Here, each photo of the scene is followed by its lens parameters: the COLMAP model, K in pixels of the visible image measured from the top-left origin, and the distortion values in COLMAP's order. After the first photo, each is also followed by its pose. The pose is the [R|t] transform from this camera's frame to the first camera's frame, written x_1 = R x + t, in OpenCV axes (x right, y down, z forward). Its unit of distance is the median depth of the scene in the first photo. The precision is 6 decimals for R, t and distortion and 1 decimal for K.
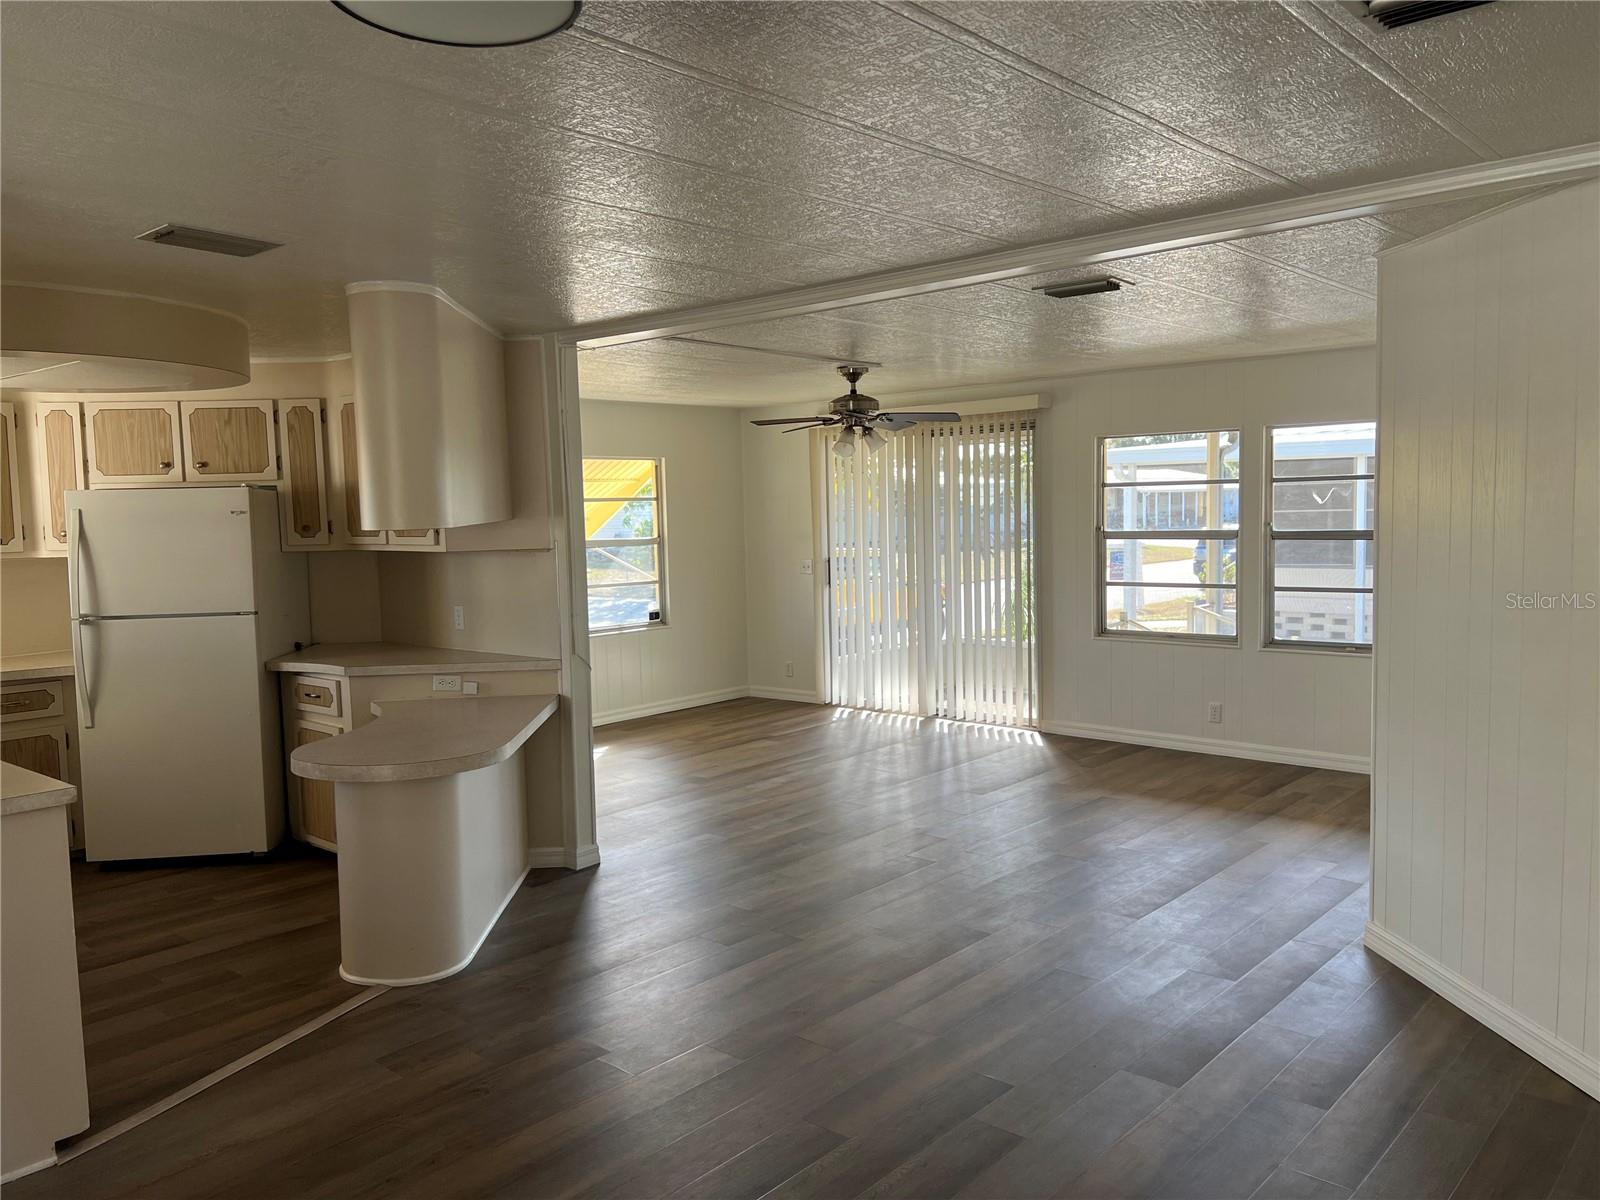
lens RADIAL K [[1215.0, 0, 788.4], [0, 1215.0, 587.1], [0, 0, 1]] dist [0.000877, -0.008585]
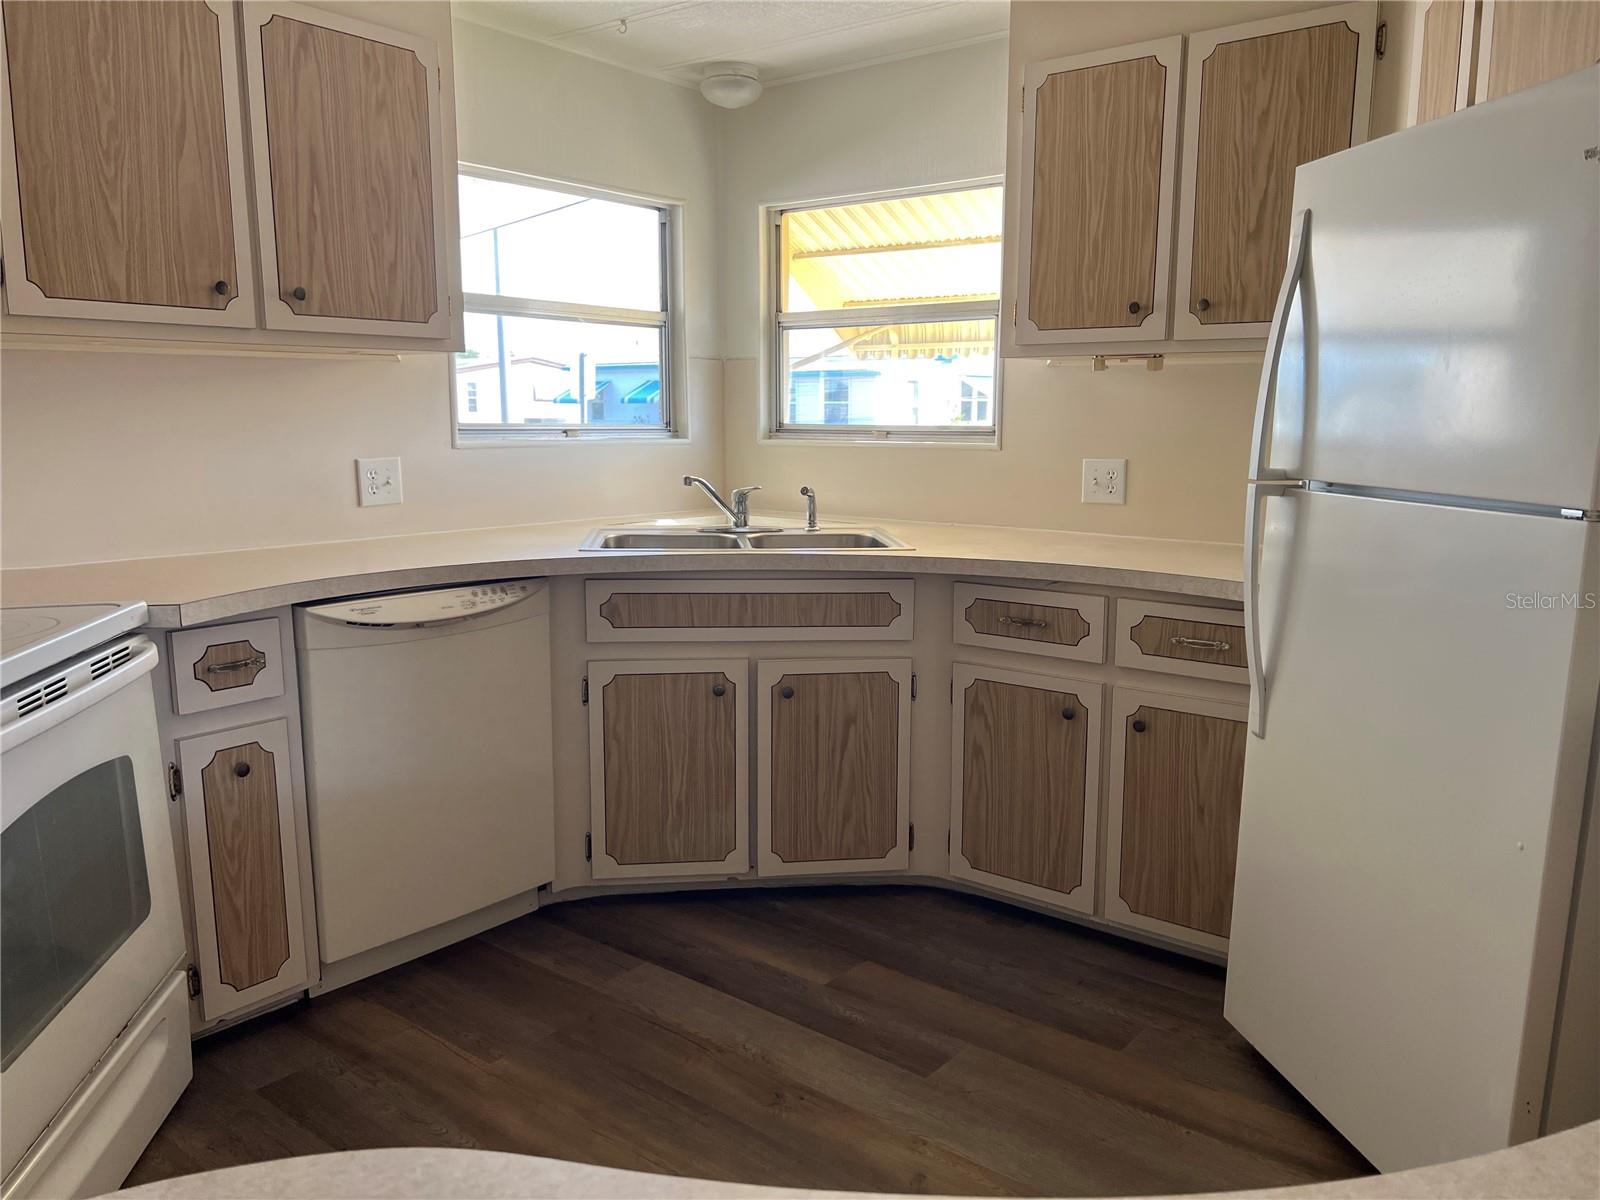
lens RADIAL K [[1215.0, 0, 787.2], [0, 1215.0, 616.9], [0, 0, 1]] dist [0.000877, -0.008585]
pose [[0.045494, 0.195316, -0.979685, -0.122032], [-0.067957, 0.979033, 0.192030, 0.002852], [0.996650, 0.057840, 0.057814, 0.572322]]
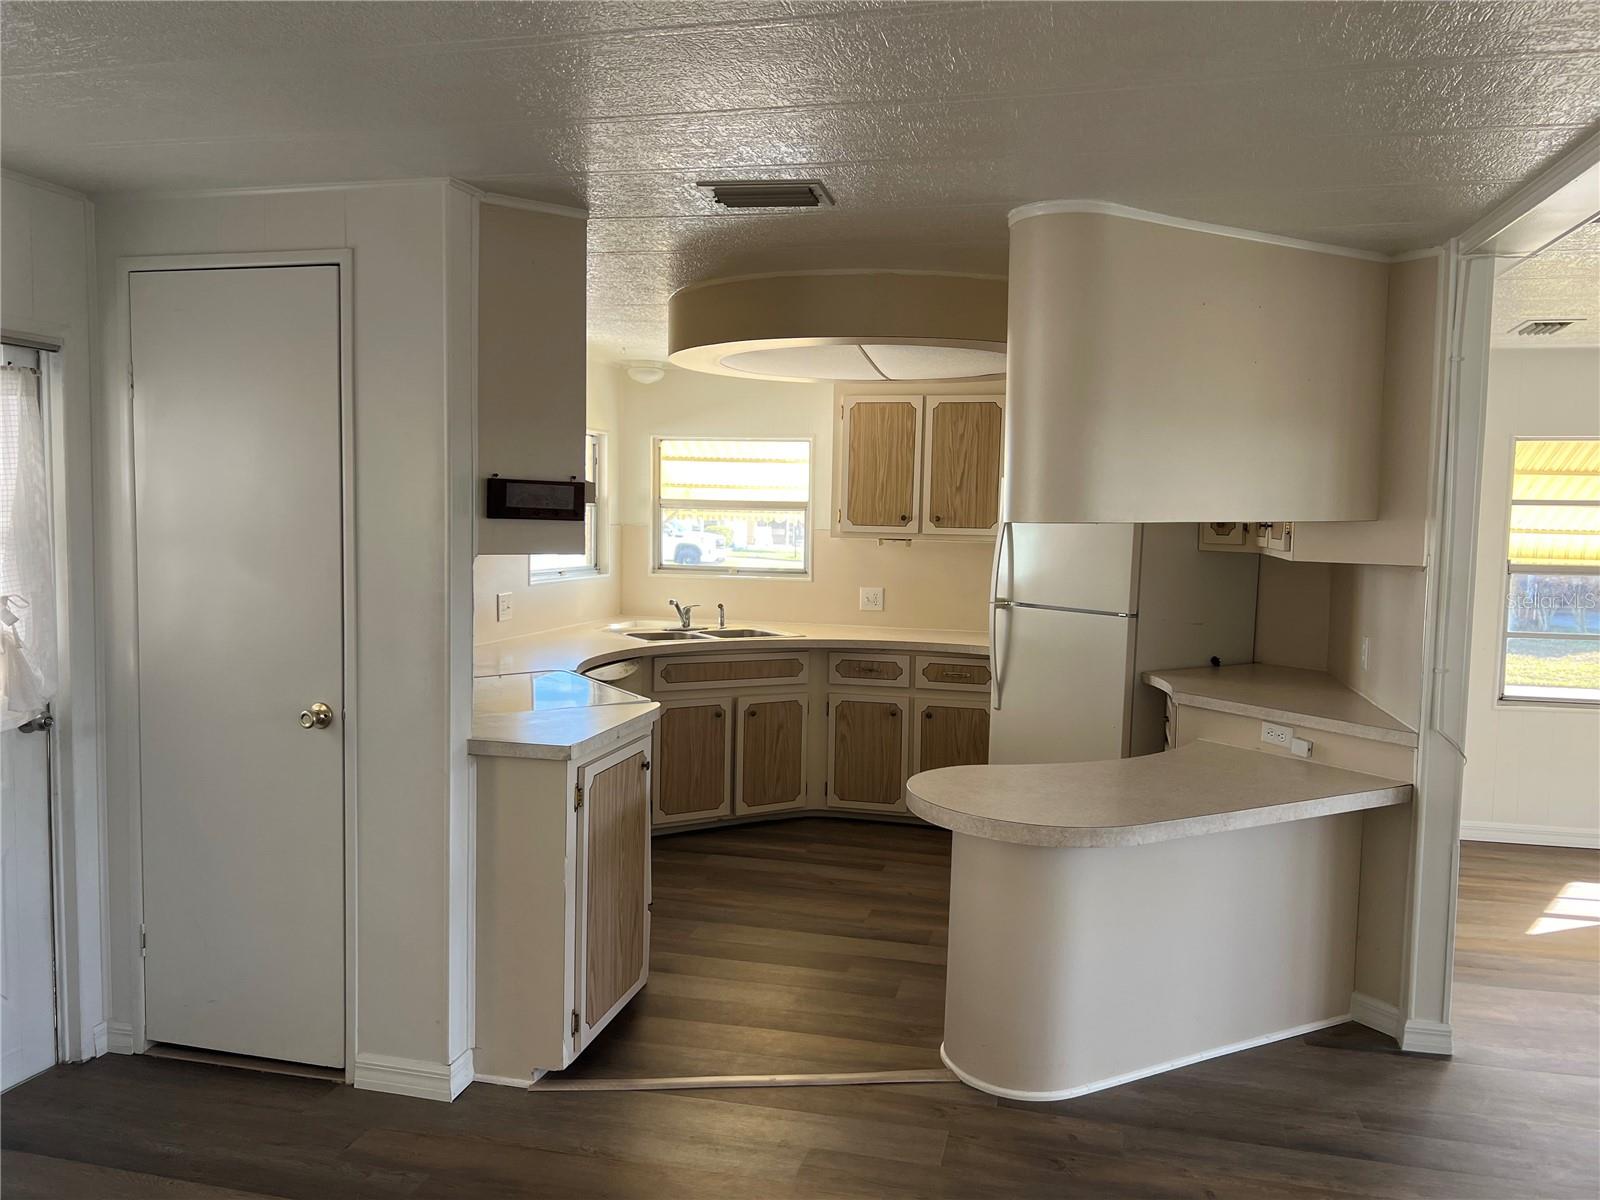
lens RADIAL K [[1215.0, 0, 795.5], [0, 1215.0, 601.2], [0, 0, 1]] dist [0.000877, -0.008585]
pose [[0.469960, 0.100507, -0.876947, 0.158119], [-0.090510, 0.993747, 0.065388, -0.017428], [0.878035, 0.048643, 0.476118, 0.260811]]
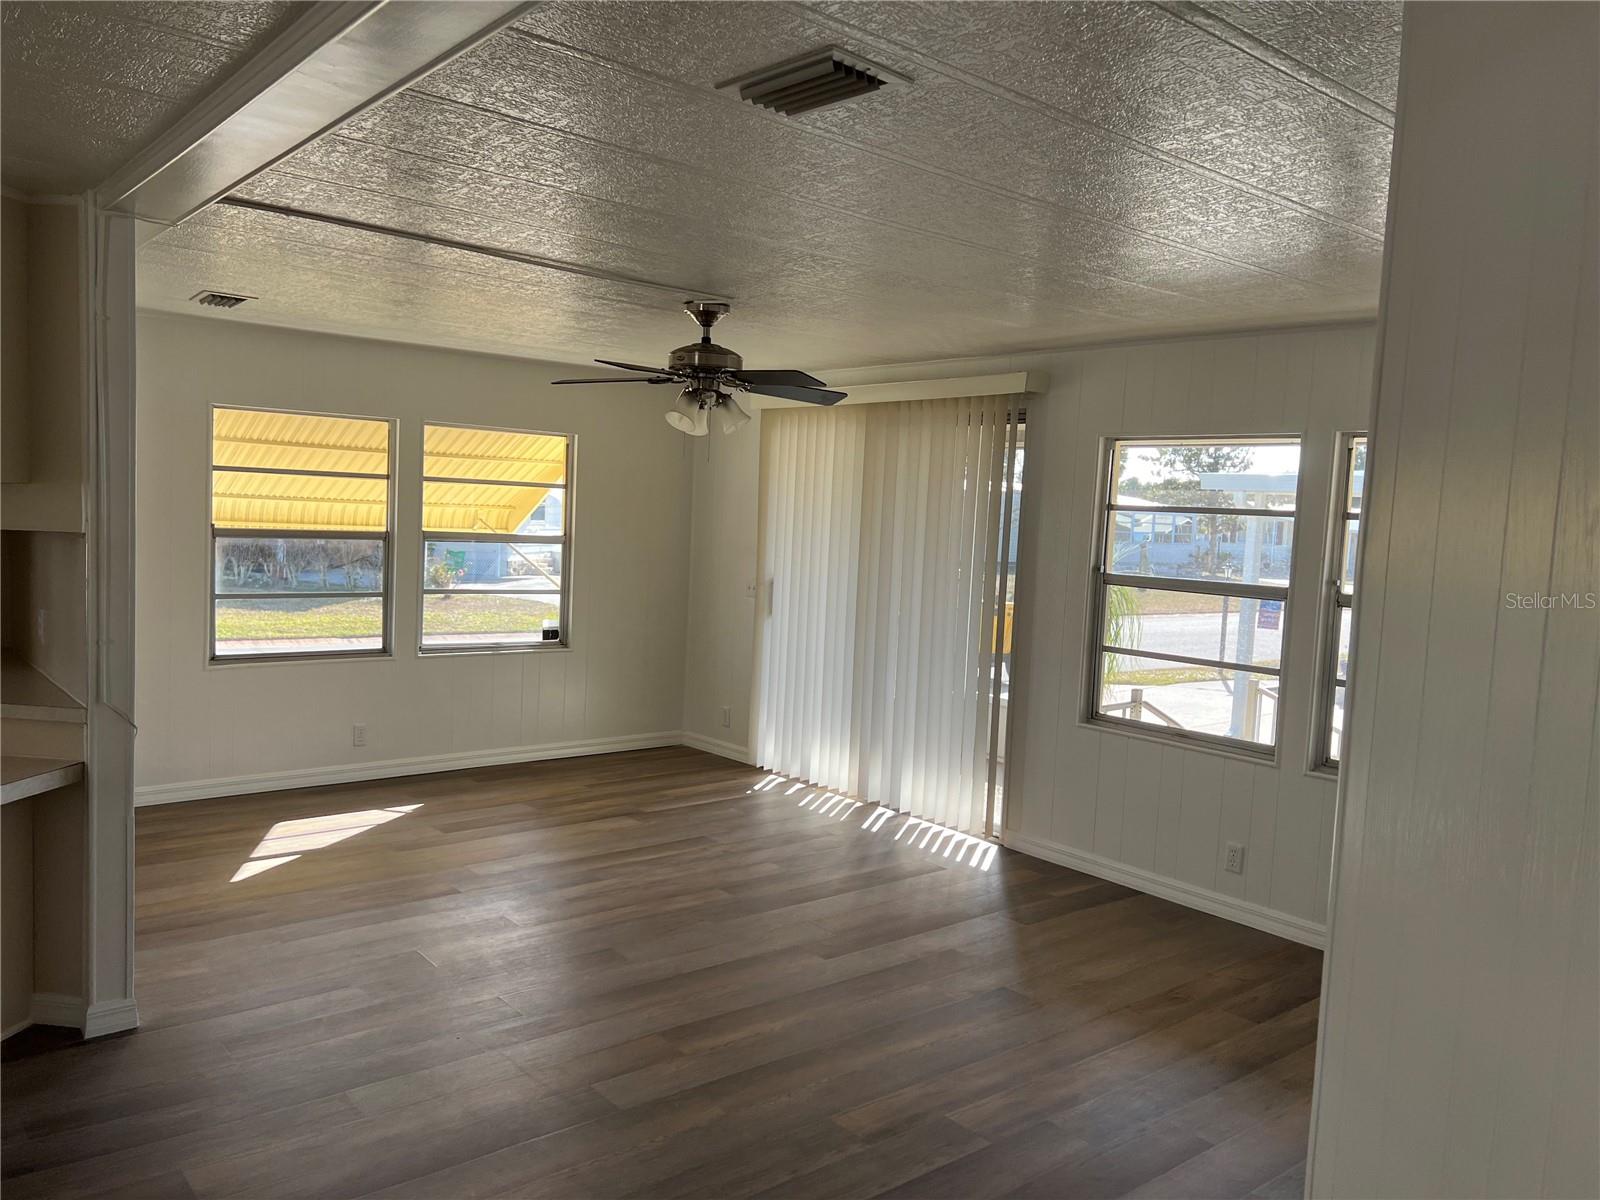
lens RADIAL K [[1215.0, 0, 800.6], [0, 1215.0, 606.0], [0, 0, 1]] dist [0.000877, -0.008585]
pose [[0.987508, 0.082268, -0.134389, 0.182749], [-0.081006, 0.996603, 0.014839, -0.023403], [0.135153, -0.003767, 0.990818, 0.289077]]
